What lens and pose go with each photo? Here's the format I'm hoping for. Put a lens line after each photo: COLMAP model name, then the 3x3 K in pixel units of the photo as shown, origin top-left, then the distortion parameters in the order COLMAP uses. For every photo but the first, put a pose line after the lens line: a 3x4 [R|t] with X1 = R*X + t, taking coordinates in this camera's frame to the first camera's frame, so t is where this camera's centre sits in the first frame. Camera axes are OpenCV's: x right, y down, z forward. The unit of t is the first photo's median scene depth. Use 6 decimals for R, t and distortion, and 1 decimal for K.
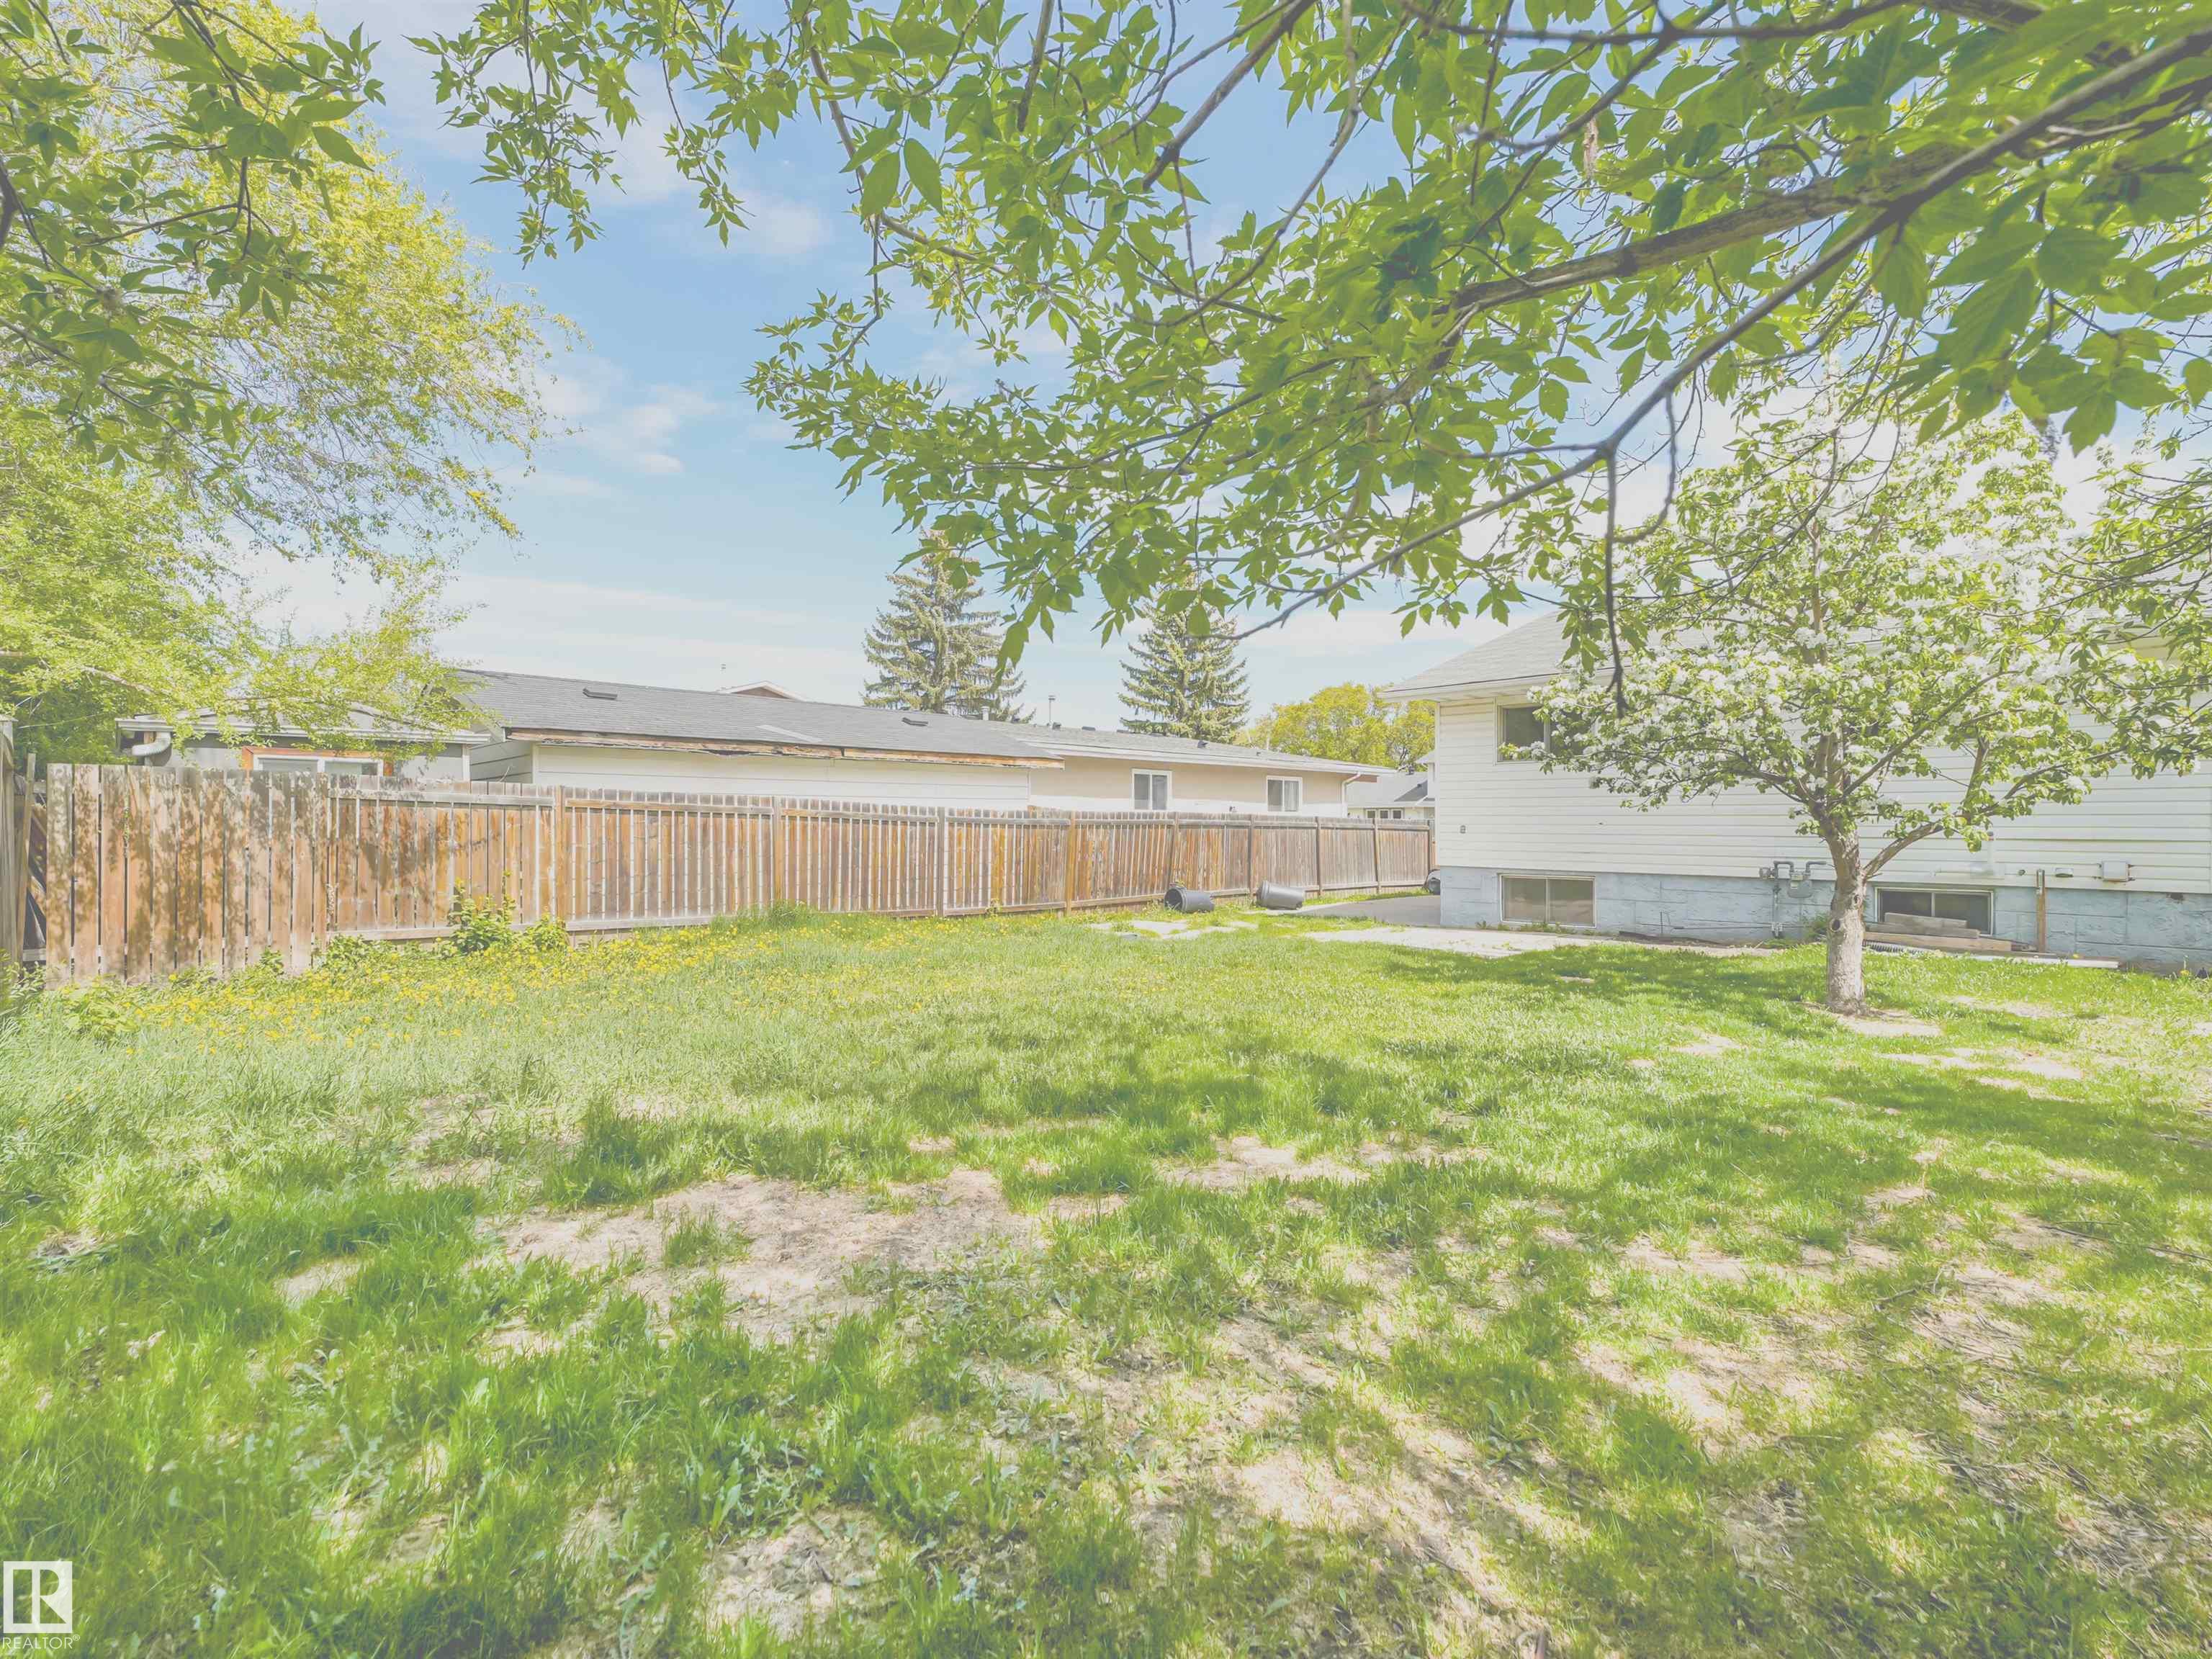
lens RADIAL K [[1008.0, 0, 1114.5], [0, 1008.0, 808.1], [0, 0, 1]] dist [0.033998, -0.008562]
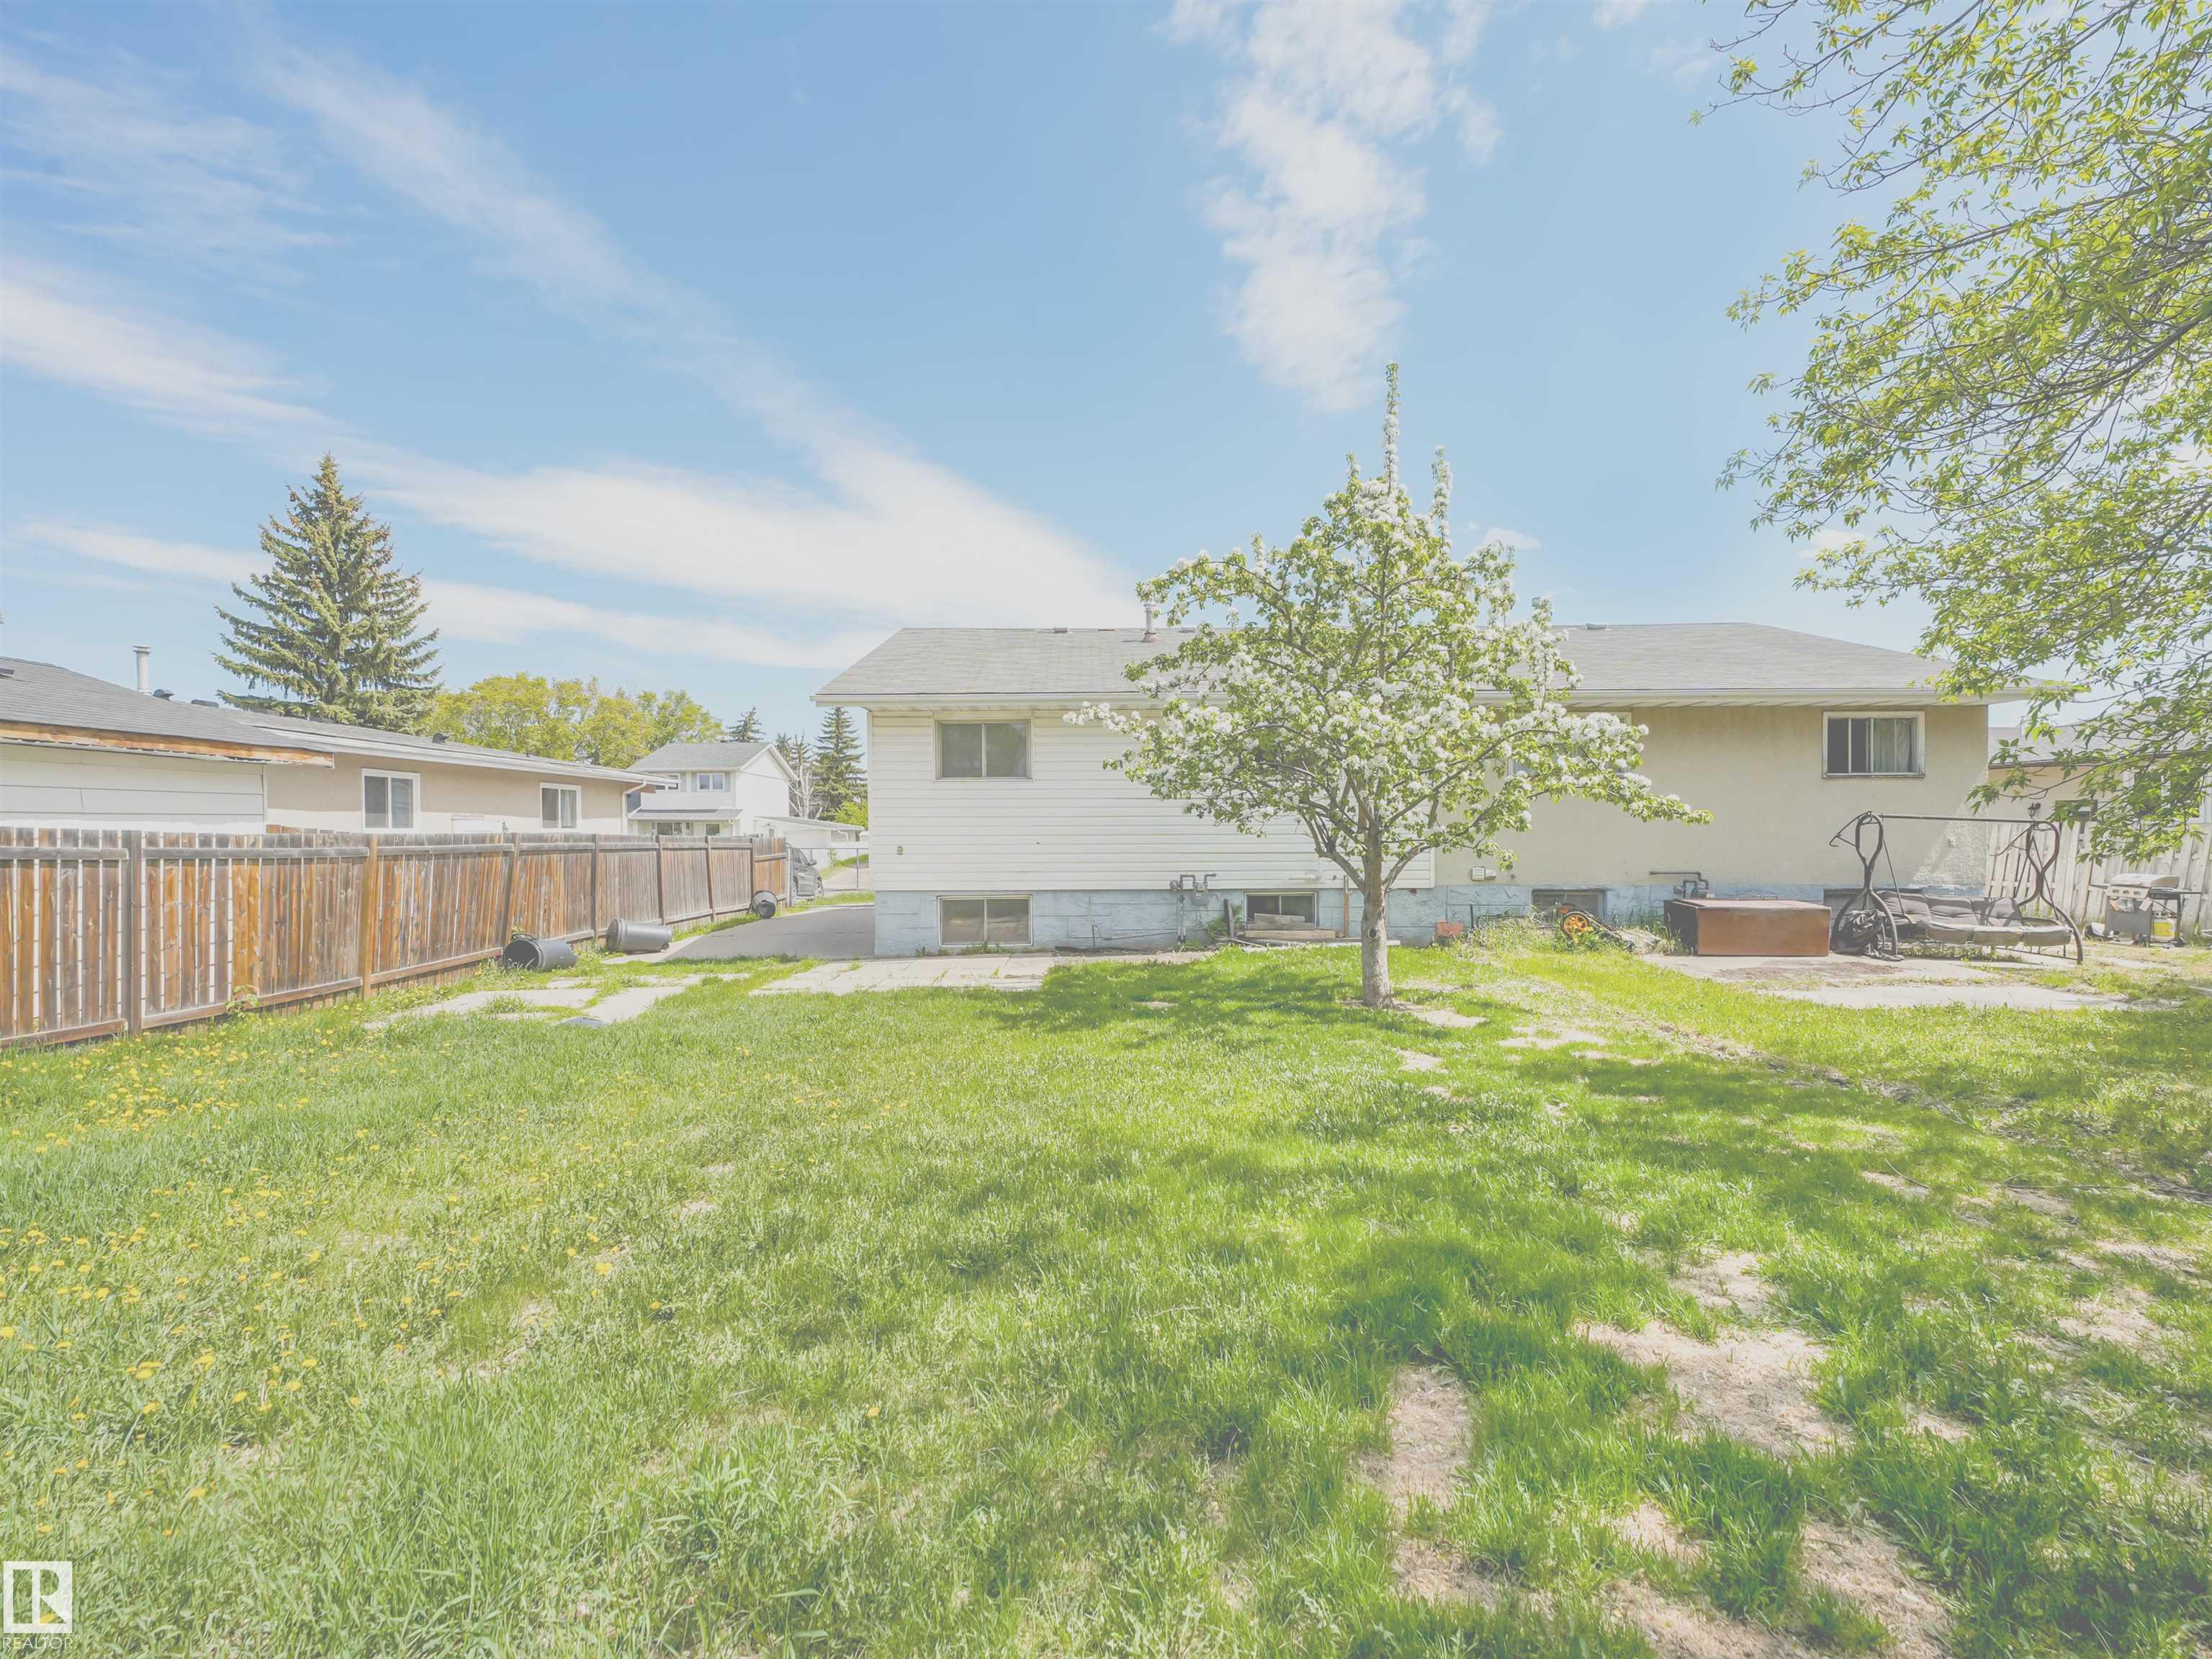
lens RADIAL K [[1008.0, 0, 1114.5], [0, 1008.0, 808.1], [0, 0, 1]] dist [0.033998, -0.008562]
pose [[0.706659, 0.010590, 0.707476, -0.172927], [-0.003407, 0.999927, -0.011564, -0.007935], [-0.707547, 0.005762, 0.706643, 0.203741]]
